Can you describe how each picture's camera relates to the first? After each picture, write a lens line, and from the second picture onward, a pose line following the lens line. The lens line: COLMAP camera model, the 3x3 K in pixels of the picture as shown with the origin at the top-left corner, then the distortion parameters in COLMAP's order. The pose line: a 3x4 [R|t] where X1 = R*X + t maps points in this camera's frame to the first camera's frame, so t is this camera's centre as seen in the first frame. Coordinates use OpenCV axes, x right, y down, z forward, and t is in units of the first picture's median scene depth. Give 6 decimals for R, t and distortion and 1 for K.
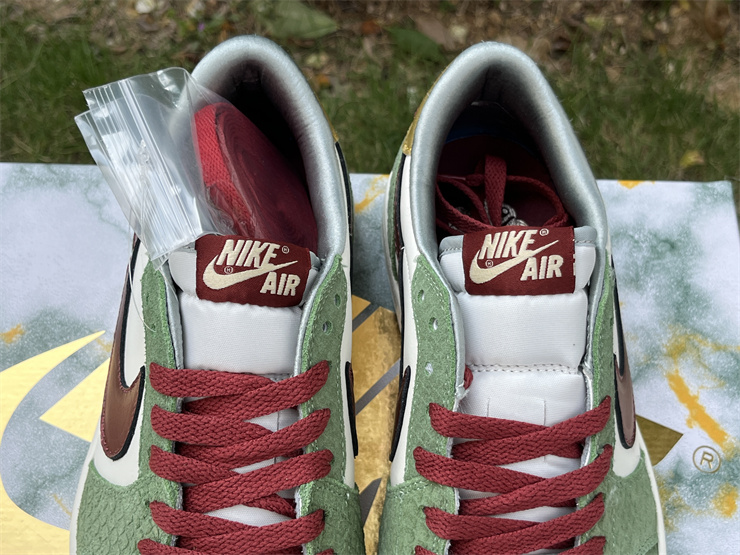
lens RADIAL K [[990.2, 0, 368.2], [0, 990.2, 263.2], [0, 0, 1]] dist [0.113137, -0.375117]
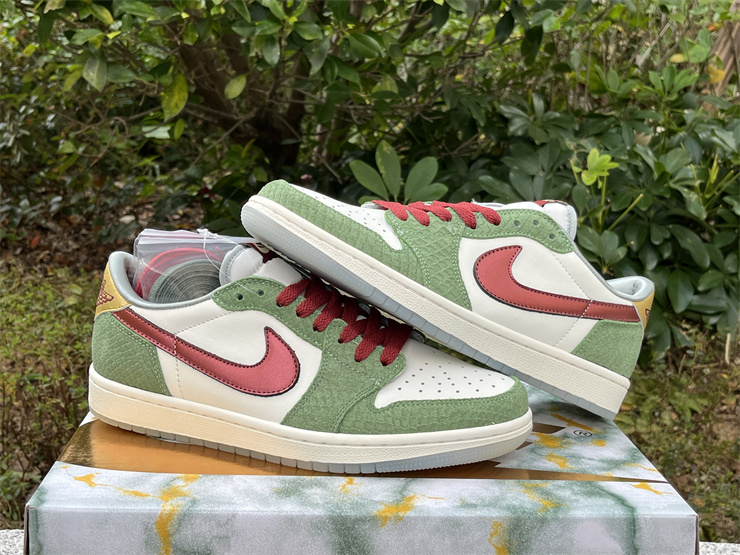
lens RADIAL K [[990.2, 0, 368.2], [0, 990.2, 263.2], [0, 0, 1]] dist [0.113137, -0.375117]
pose [[0.998233, -0.016695, 0.057032, -0.117287], [0.056514, 0.563390, -0.824256, 1.707124], [-0.018370, 0.826022, 0.563338, -0.156328]]
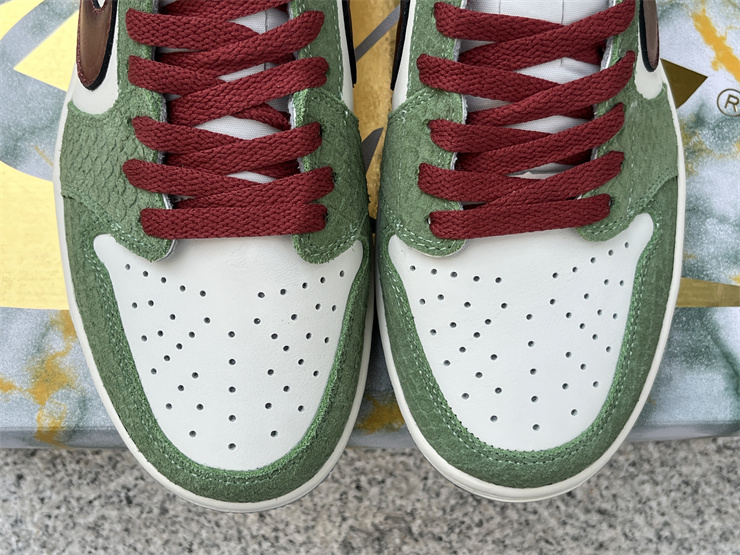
lens RADIAL K [[990.2, 0, 368.2], [0, 990.2, 263.2], [0, 0, 1]] dist [0.113137, -0.375117]
pose [[0.999802, -0.018779, -0.006508, 0.003385], [0.019704, 0.979338, 0.201269, 0.187842], [0.002594, -0.201358, 0.979514, 0.069655]]
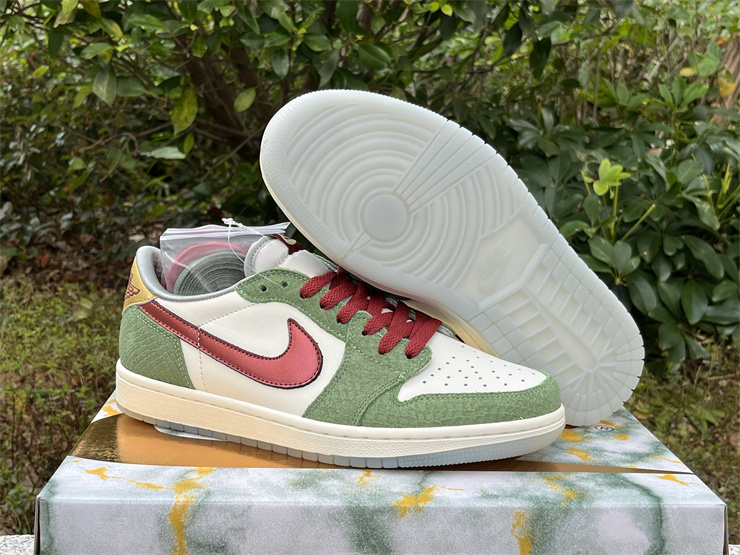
lens RADIAL K [[990.2, 0, 368.2], [0, 990.2, 263.2], [0, 0, 1]] dist [0.113137, -0.375117]
pose [[0.998528, -0.023490, 0.048888, -0.129712], [0.053805, 0.542688, -0.838209, 1.714925], [-0.006841, 0.839606, 0.543153, -0.083980]]
